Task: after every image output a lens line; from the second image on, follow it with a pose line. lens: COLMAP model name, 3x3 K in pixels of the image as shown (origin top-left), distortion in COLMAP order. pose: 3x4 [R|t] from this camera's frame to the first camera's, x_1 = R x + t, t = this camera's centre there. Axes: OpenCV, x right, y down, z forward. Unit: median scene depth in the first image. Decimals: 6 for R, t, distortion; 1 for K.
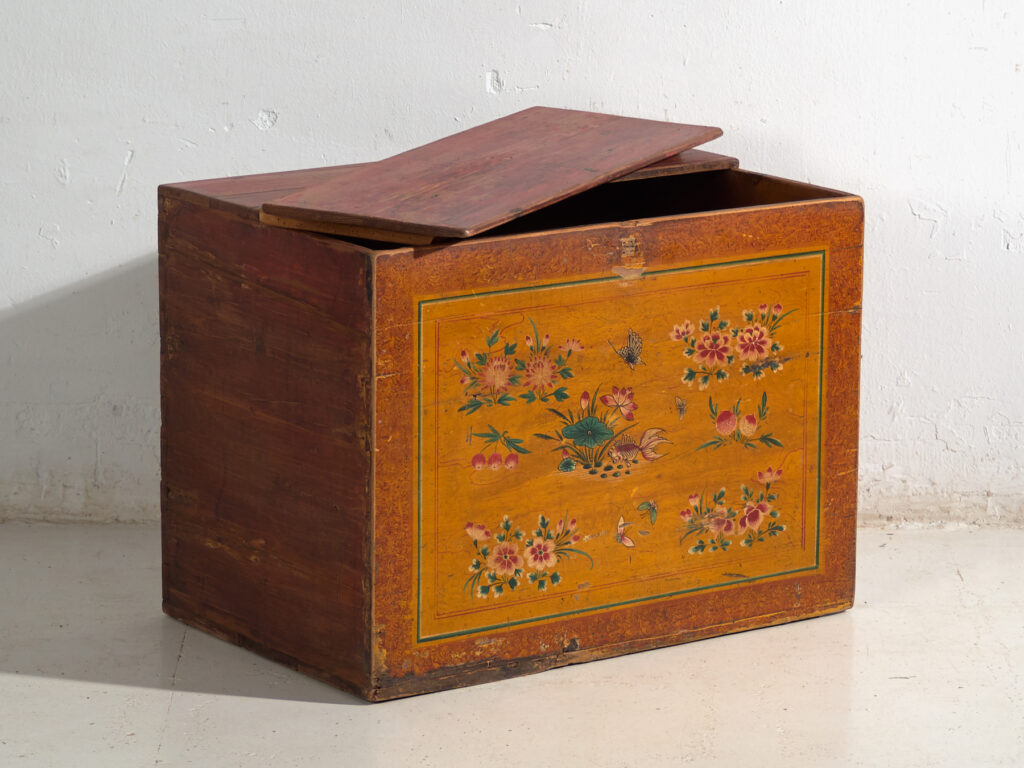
lens RADIAL K [[4065.4, 0, 513.9], [0, 4065.4, 386.5], [0, 0, 1]] dist [-0.110900, 0.000000]
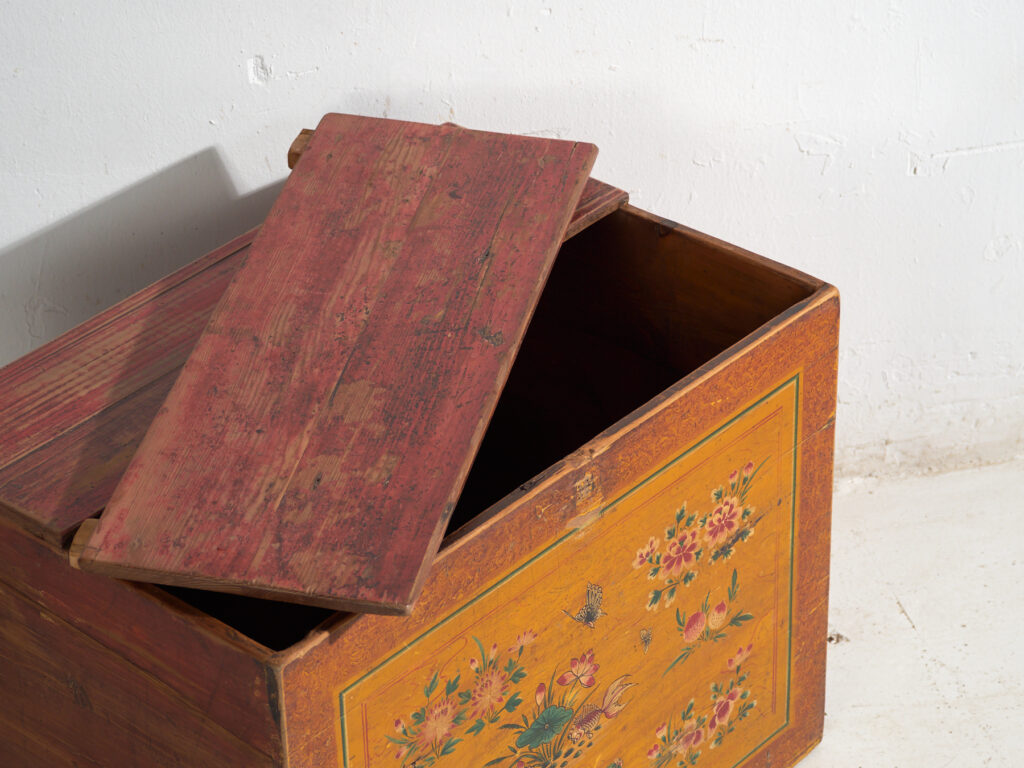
lens RADIAL K [[3091.7, 0, 500.3], [0, 3091.7, 387.7], [0, 0, 1]] dist [0.000814, 0.000000]
pose [[0.973038, -0.148058, 0.176850, -0.077742], [0.079178, 0.934593, 0.346796, -0.235890], [-0.216629, -0.323443, 0.921117, 0.506635]]
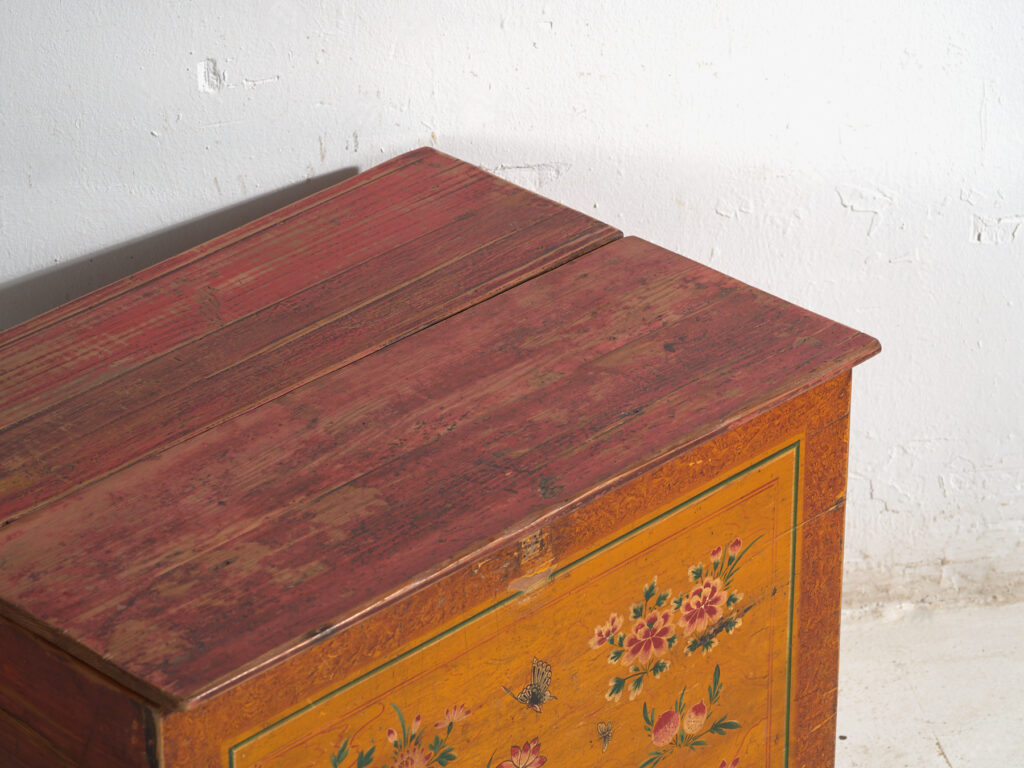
lens RADIAL K [[4061.1, 0, 520.6], [0, 4061.1, 377.9], [0, 0, 1]] dist [-0.032865, 0.000000]
pose [[0.984552, -0.089224, 0.150652, -0.063735], [0.043322, 0.957804, 0.284140, -0.232424], [-0.169647, -0.273224, 0.946873, 0.414948]]
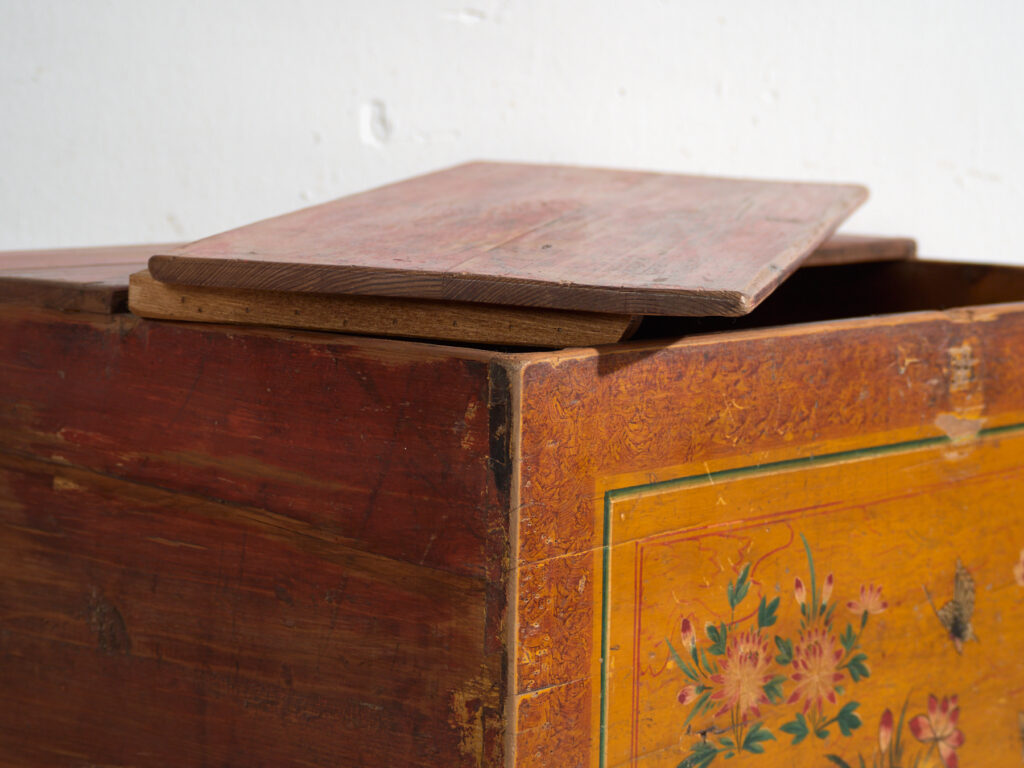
lens RADIAL K [[2988.1, 0, 509.5], [0, 2988.1, 394.5], [0, 0, 1]] dist [-0.027831, 0.000000]
pose [[0.964672, -0.018171, 0.262828, -0.100278], [0.043780, 0.994804, -0.091911, -0.004456], [-0.259792, 0.100170, 0.960455, 0.699659]]
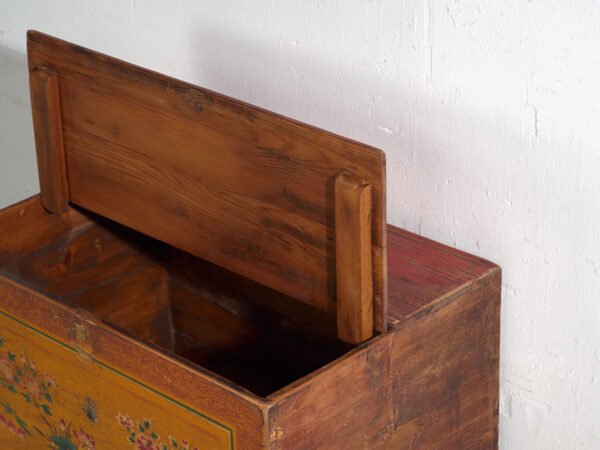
lens RADIAL K [[1866.1, 0, 300.7], [0, 1866.1, 224.9], [0, 0, 1]] dist [0.013276, 0.000000]
pose [[0.168947, 0.417745, -0.892718, 0.507383], [-0.173964, 0.904157, 0.390175, -0.283699], [0.970151, 0.089382, 0.225427, 0.925409]]
